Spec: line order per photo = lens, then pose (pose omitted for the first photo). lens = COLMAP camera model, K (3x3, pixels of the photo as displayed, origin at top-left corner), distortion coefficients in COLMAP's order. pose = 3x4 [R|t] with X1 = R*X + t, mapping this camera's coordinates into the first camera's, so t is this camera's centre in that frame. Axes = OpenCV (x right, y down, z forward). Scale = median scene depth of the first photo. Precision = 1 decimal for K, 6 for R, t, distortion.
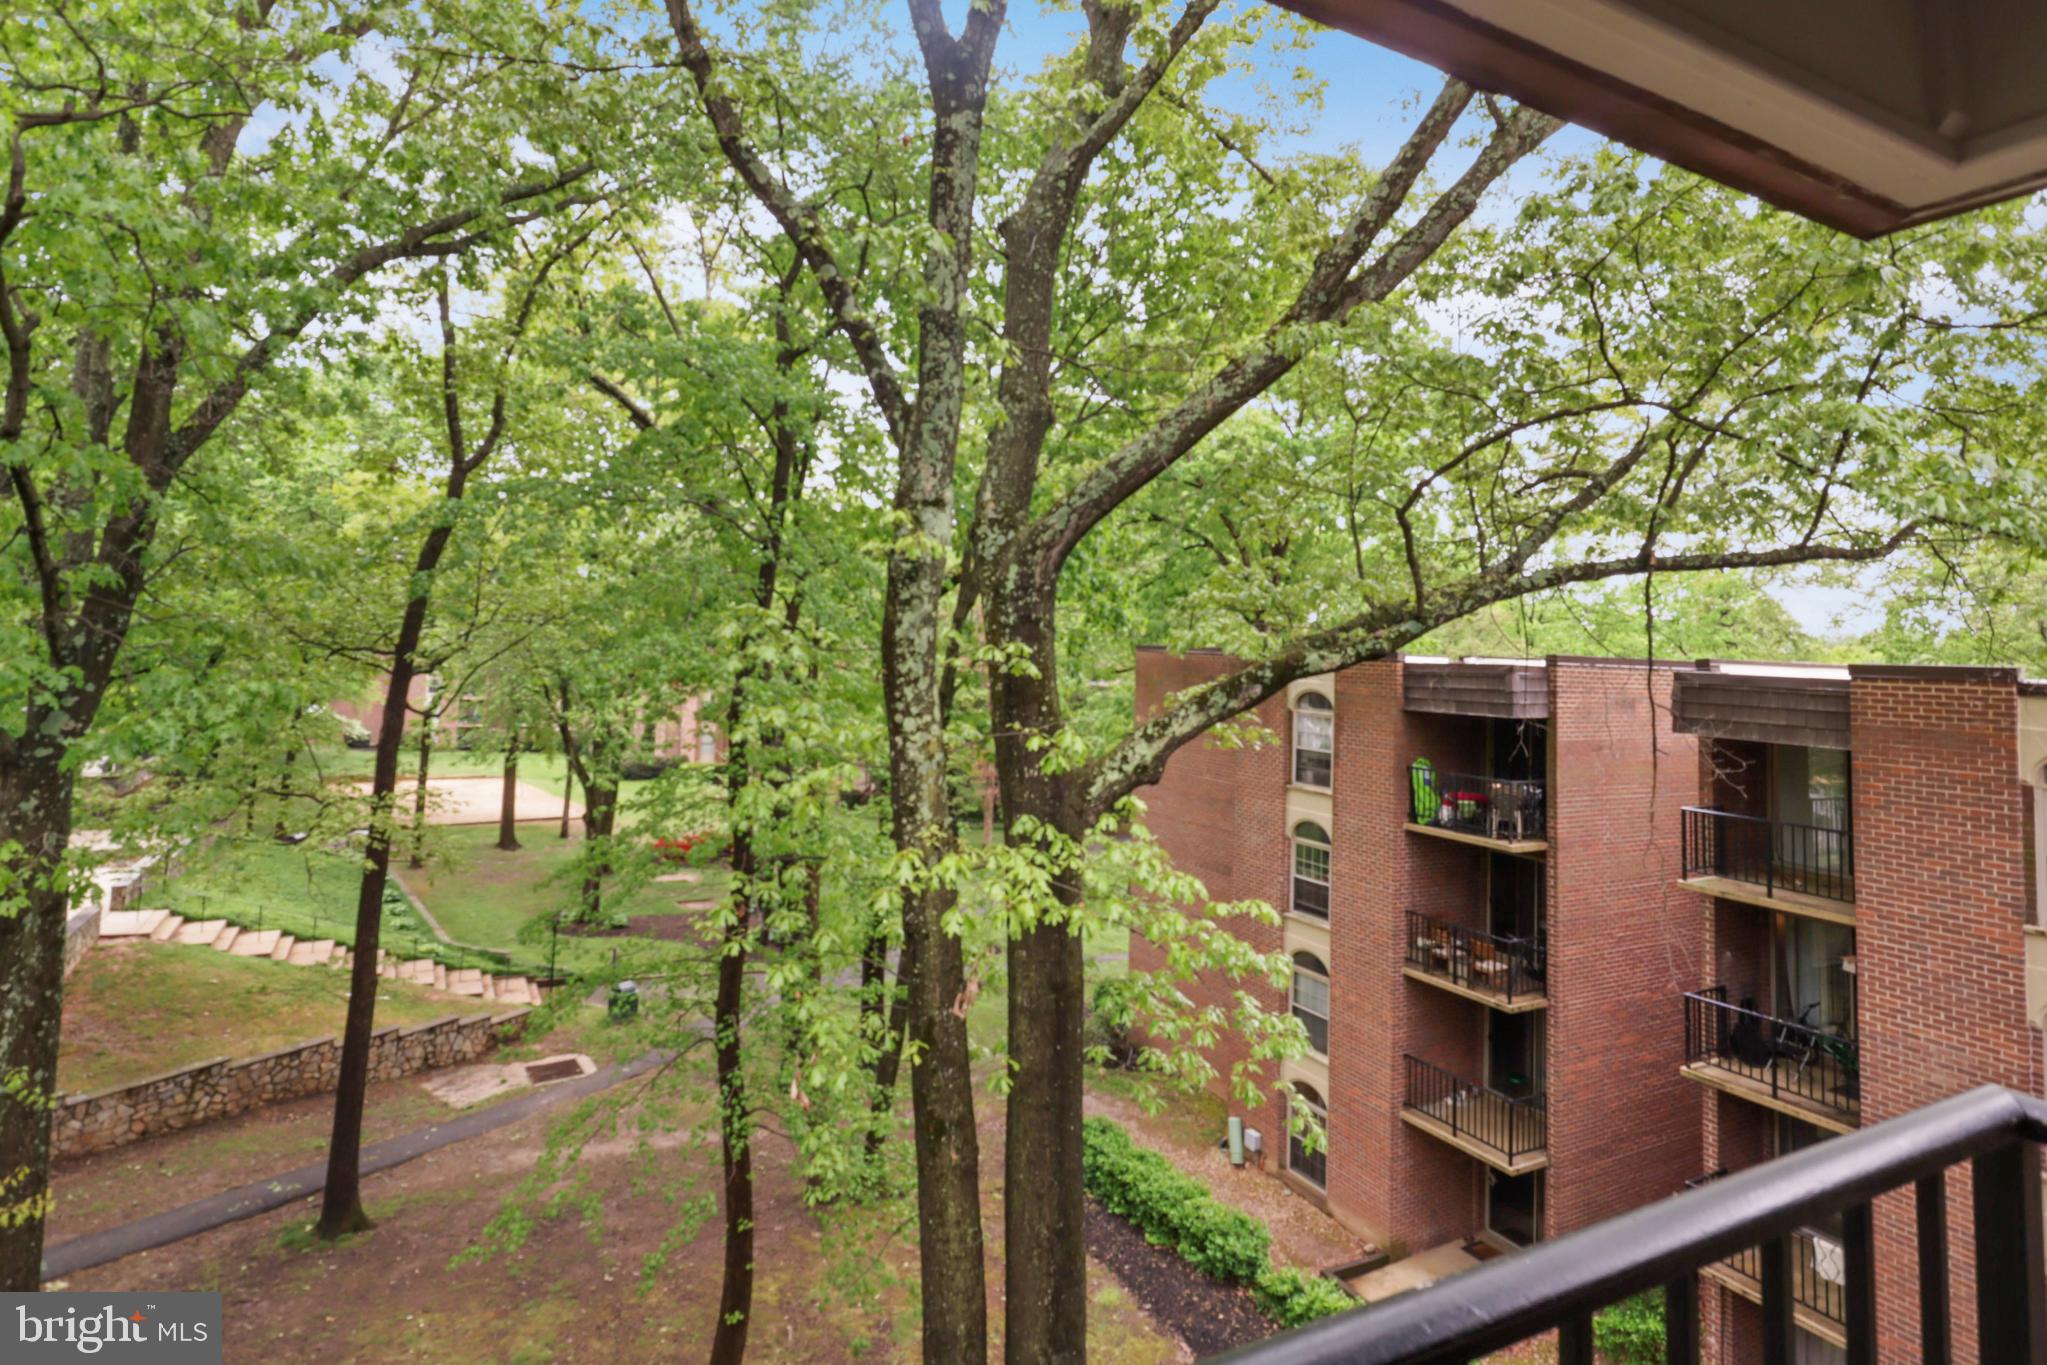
lens RADIAL K [[1054.7, 0, 1018.5], [0, 1054.7, 574.3], [0, 0, 1]] dist [-0.016497, 0.001460]
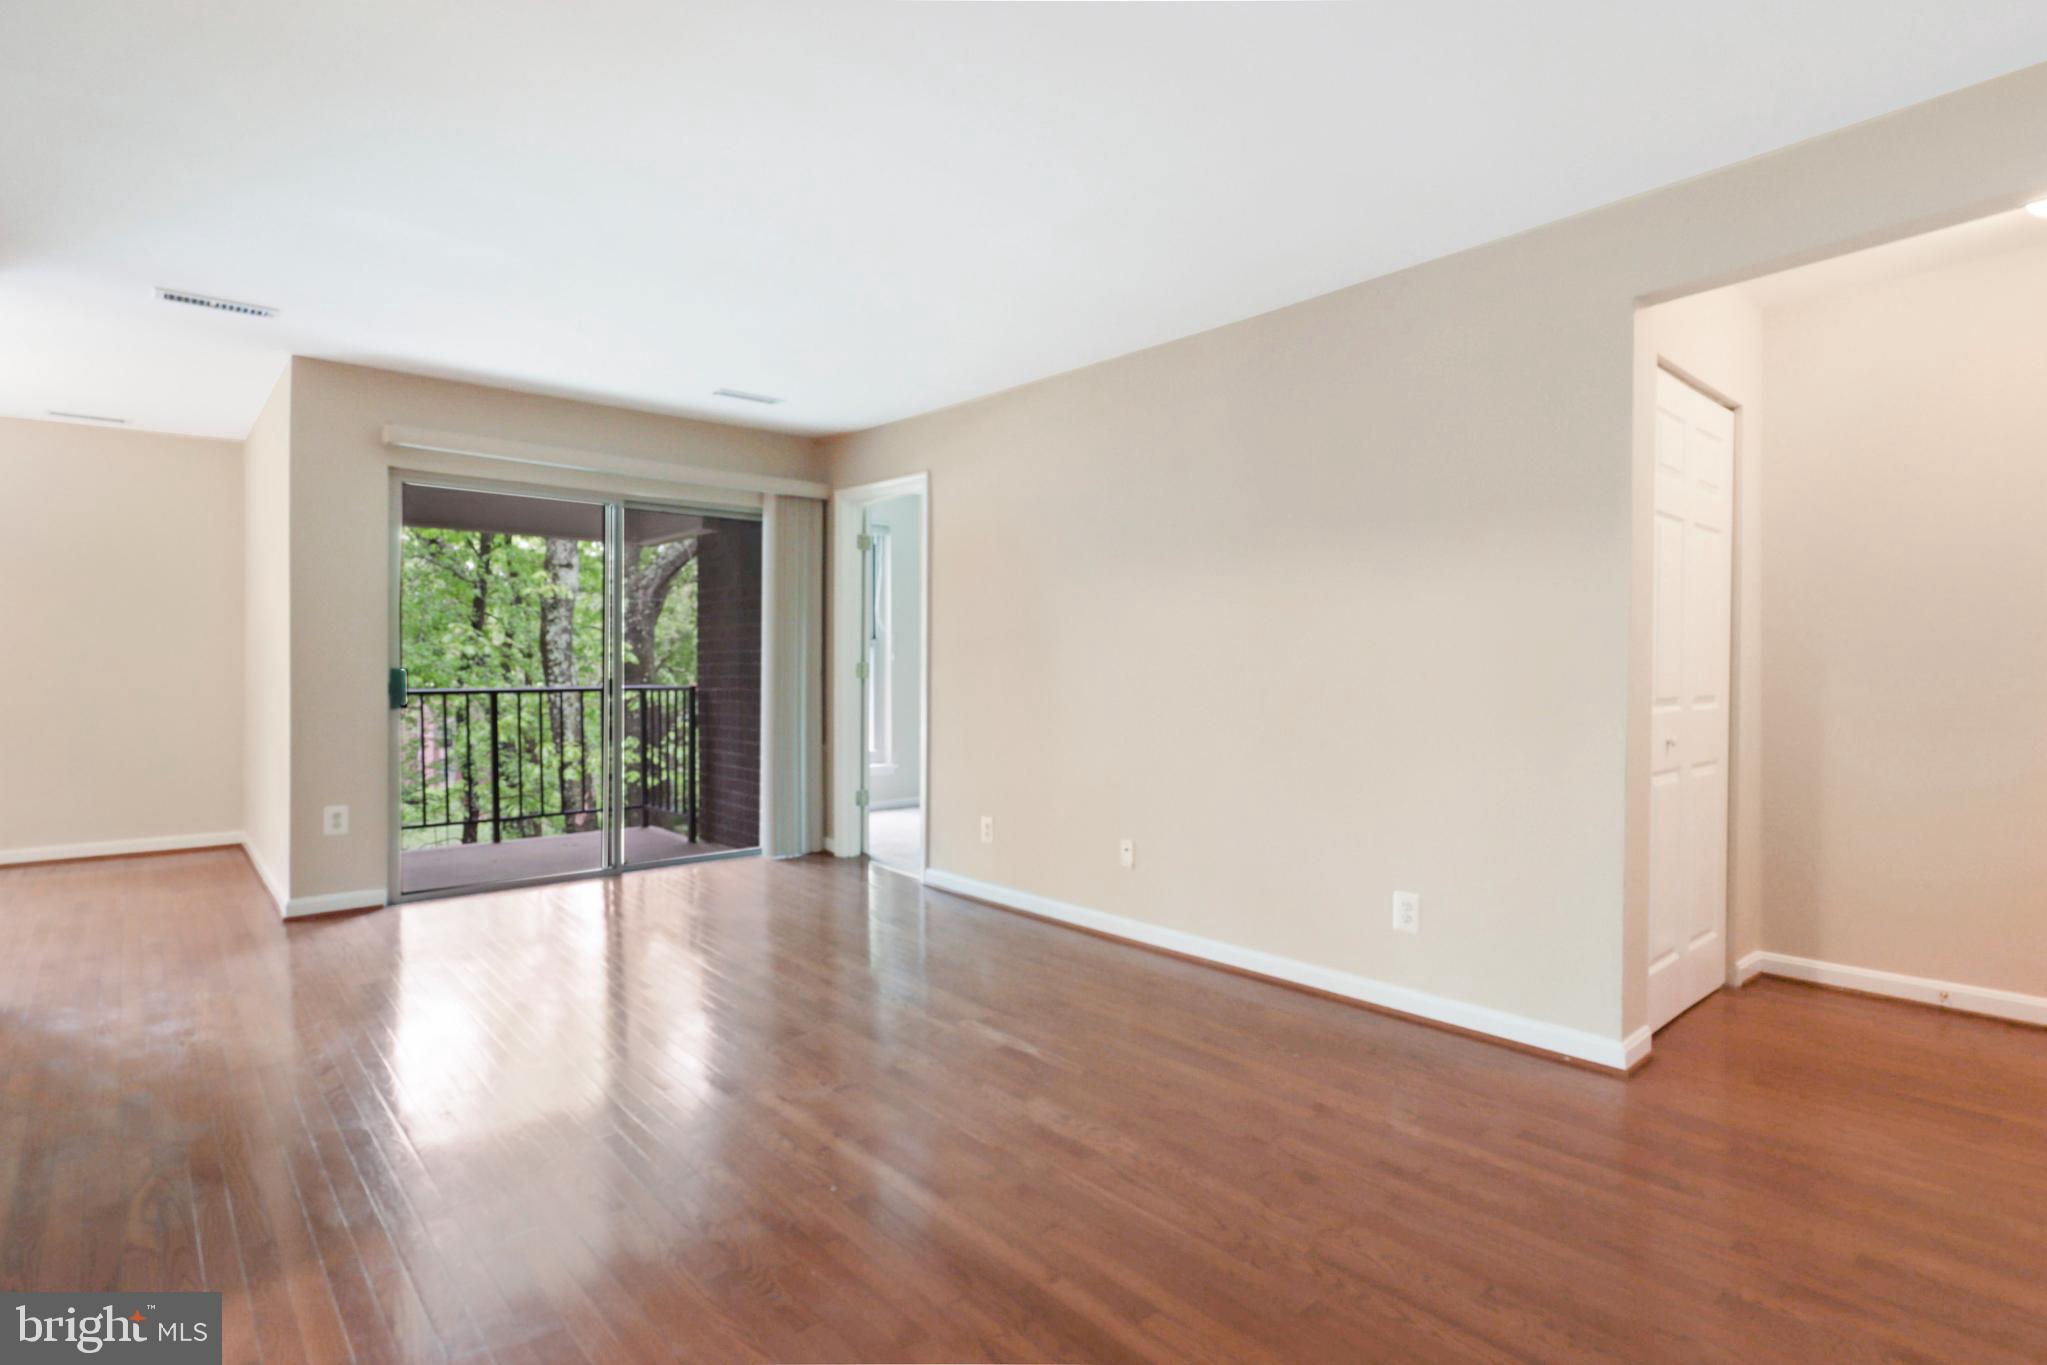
lens RADIAL K [[1043.0, 0, 1023.5], [0, 1043.0, 682.5], [0, 0, 1]] dist [-0.003957, -0.000306]
pose [[0.971178, -0.025329, 0.237006, 0.220016], [0.004944, 0.996265, 0.086212, -0.015681], [-0.238305, -0.082555, 0.967675, -0.815676]]
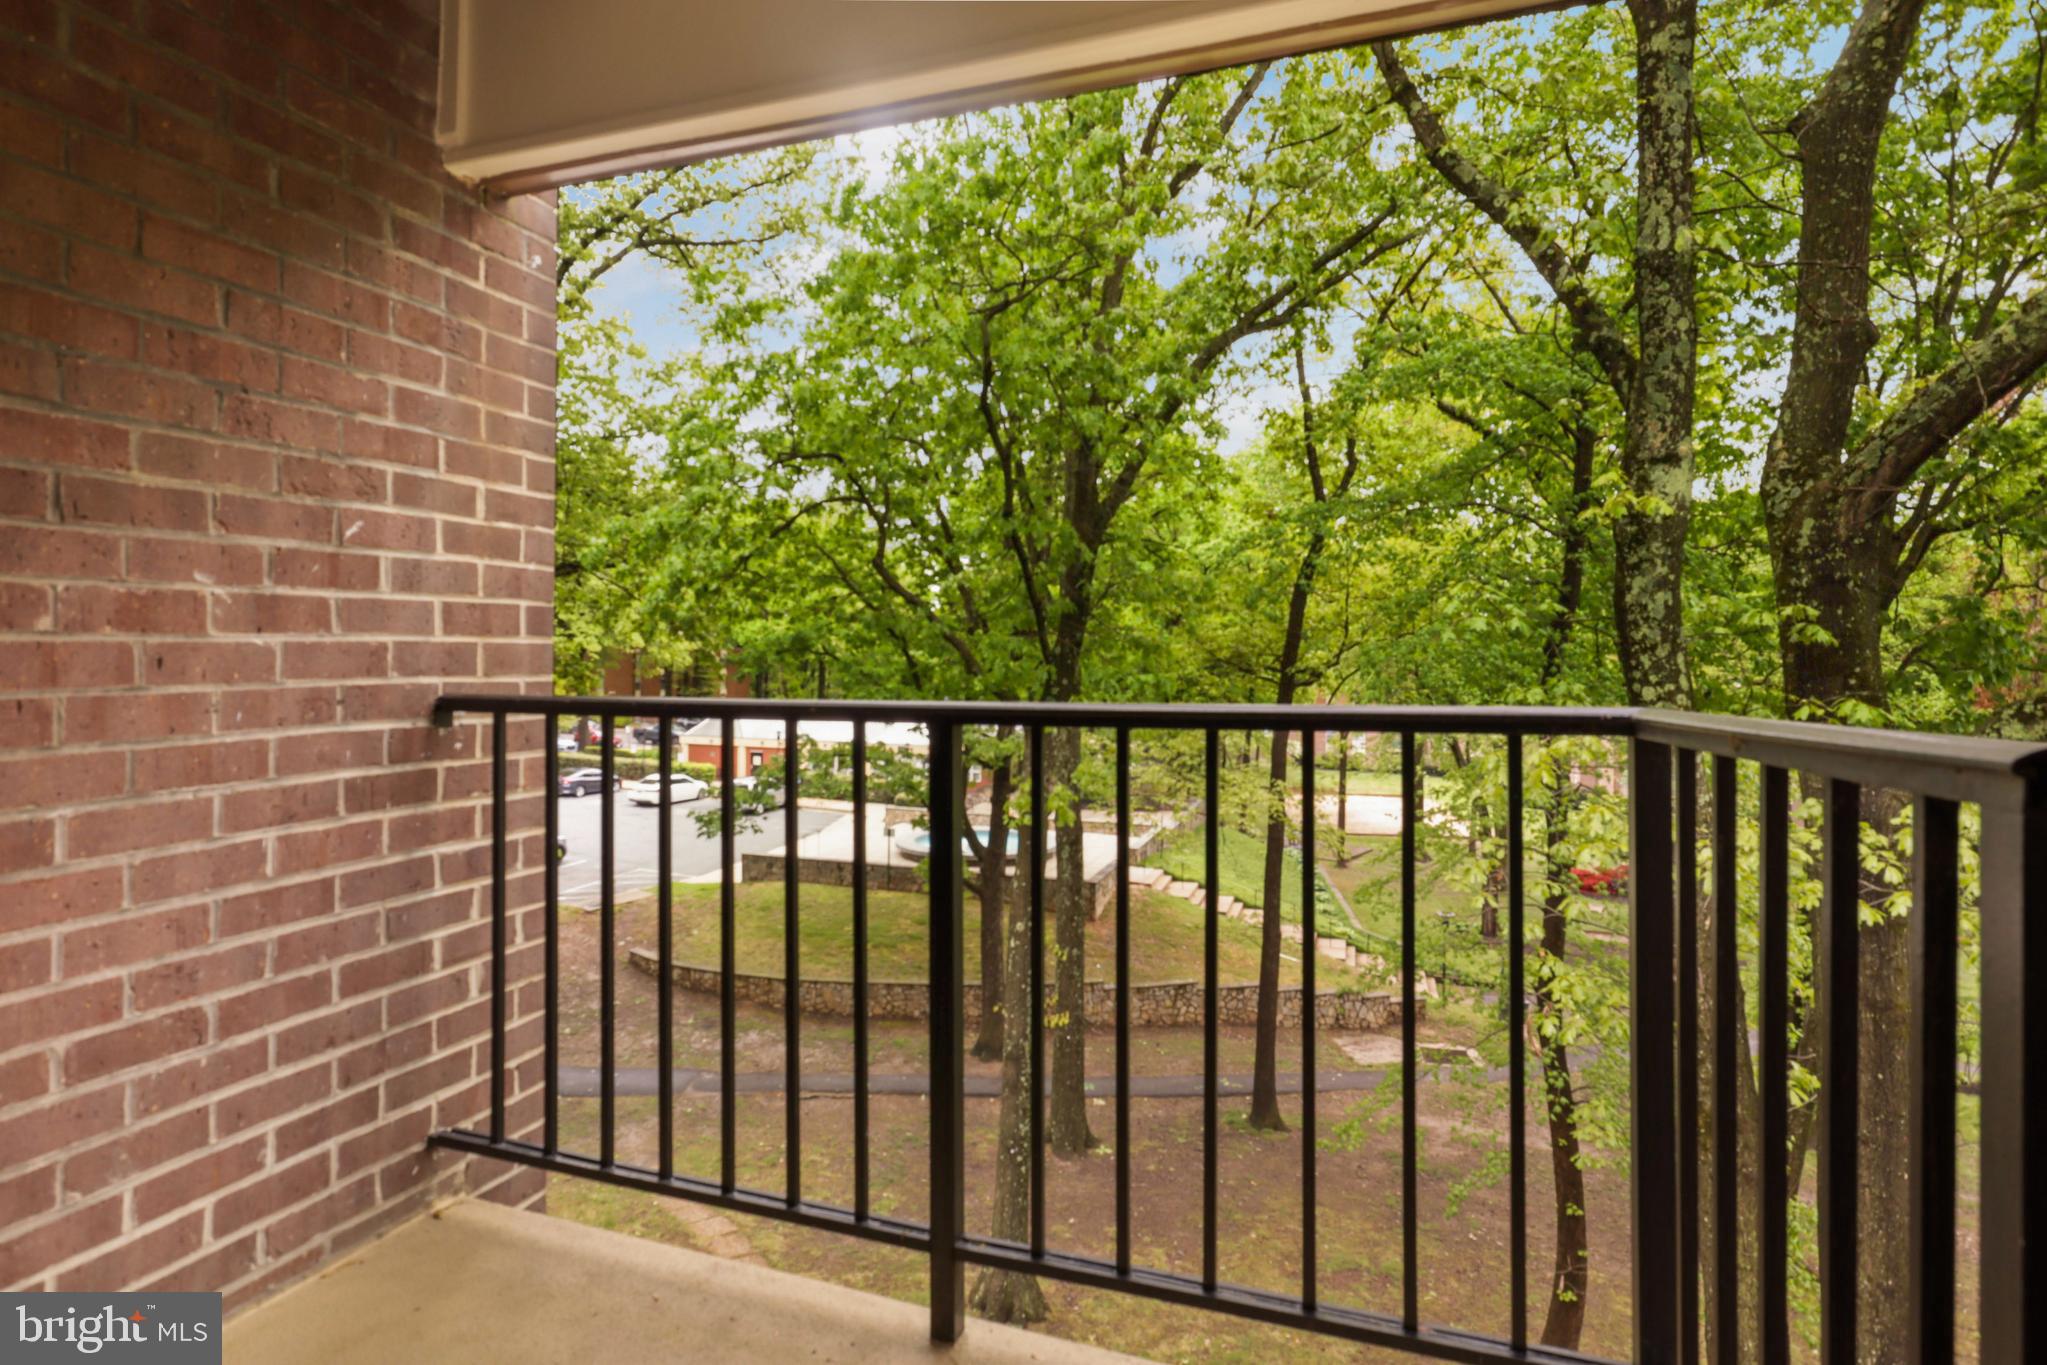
lens RADIAL K [[1019.7, 0, 1019.6], [0, 1019.7, 666.7], [0, 0, 1]] dist [-0.004431, 0.000457]
pose [[0.678890, -0.019574, -0.733979, 0.166868], [0.062619, 0.997546, 0.031316, 0.045864], [0.731564, -0.067222, 0.678450, -0.047983]]
